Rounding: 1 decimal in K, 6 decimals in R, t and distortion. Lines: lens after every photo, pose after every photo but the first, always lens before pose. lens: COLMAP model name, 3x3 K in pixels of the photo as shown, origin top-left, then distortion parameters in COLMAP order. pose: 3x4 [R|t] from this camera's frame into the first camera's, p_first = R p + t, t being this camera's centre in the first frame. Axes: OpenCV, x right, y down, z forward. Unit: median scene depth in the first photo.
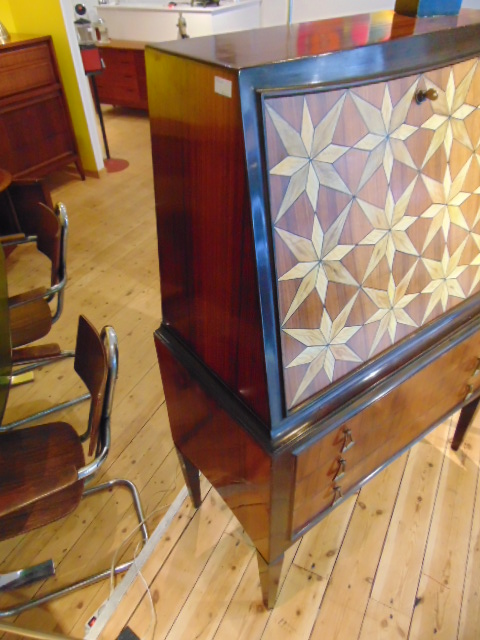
lens RADIAL K [[476.0, 0, 238.3], [0, 476.0, 320.0], [0, 0, 1]] dist [-0.005299, 0.016727]
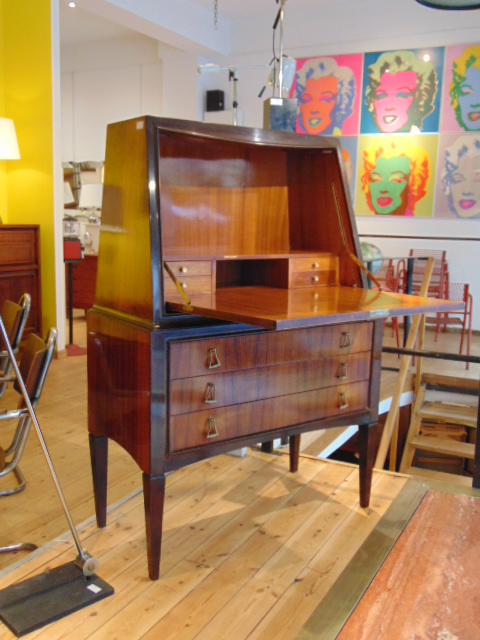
lens RADIAL K [[645.4, 0, 237.9], [0, 645.4, 321.5], [0, 0, 1]] dist [-0.006988, 0.000000]
pose [[0.998592, 0.052225, -0.009264, 0.085442], [-0.050106, 0.871583, -0.487681, 0.291042], [-0.017395, 0.487459, 0.872973, -0.186154]]
